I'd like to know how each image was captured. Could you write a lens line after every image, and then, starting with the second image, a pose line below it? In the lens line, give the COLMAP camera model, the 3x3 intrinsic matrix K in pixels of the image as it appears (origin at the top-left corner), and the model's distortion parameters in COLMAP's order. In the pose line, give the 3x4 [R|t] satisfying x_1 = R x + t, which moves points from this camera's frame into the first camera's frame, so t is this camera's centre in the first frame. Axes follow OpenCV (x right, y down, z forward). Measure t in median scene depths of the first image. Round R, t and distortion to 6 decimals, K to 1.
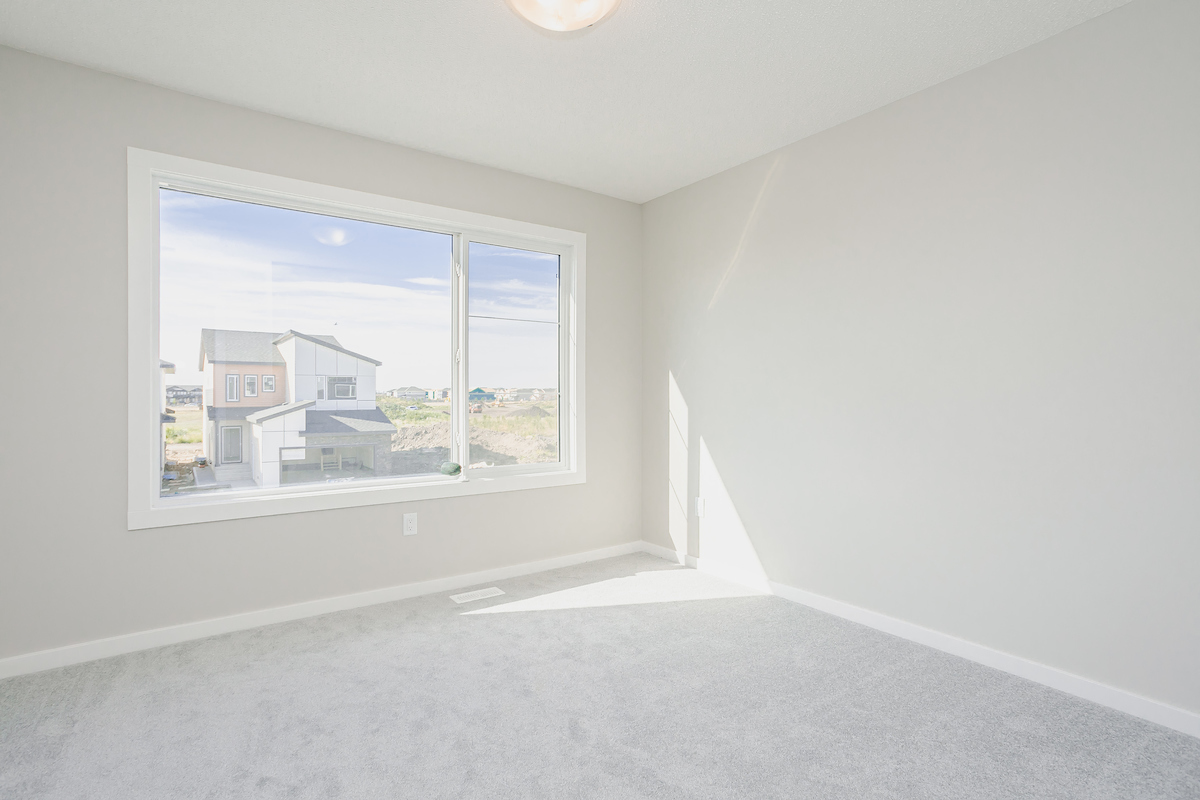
lens RADIAL K [[586.2, 0, 578.2], [0, 586.2, 399.5], [0, 0, 1]] dist [-0.001628, -0.000189]
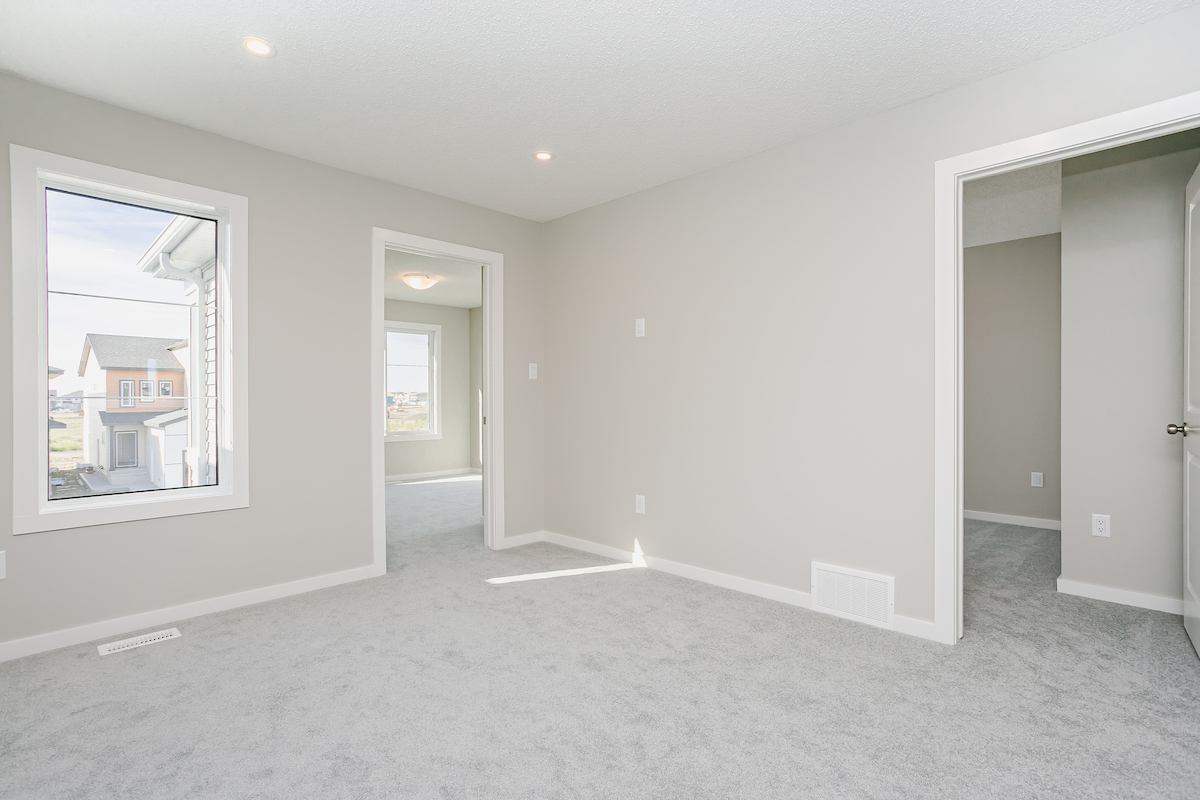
lens RADIAL K [[586.2, 0, 578.2], [0, 586.2, 399.5], [0, 0, 1]] dist [-0.001628, -0.000189]
pose [[0.986483, -0.004167, 0.163812, 0.016039], [0.005212, 0.999969, -0.005952, 0.000816], [-0.163782, 0.006726, 0.986474, -0.128679]]
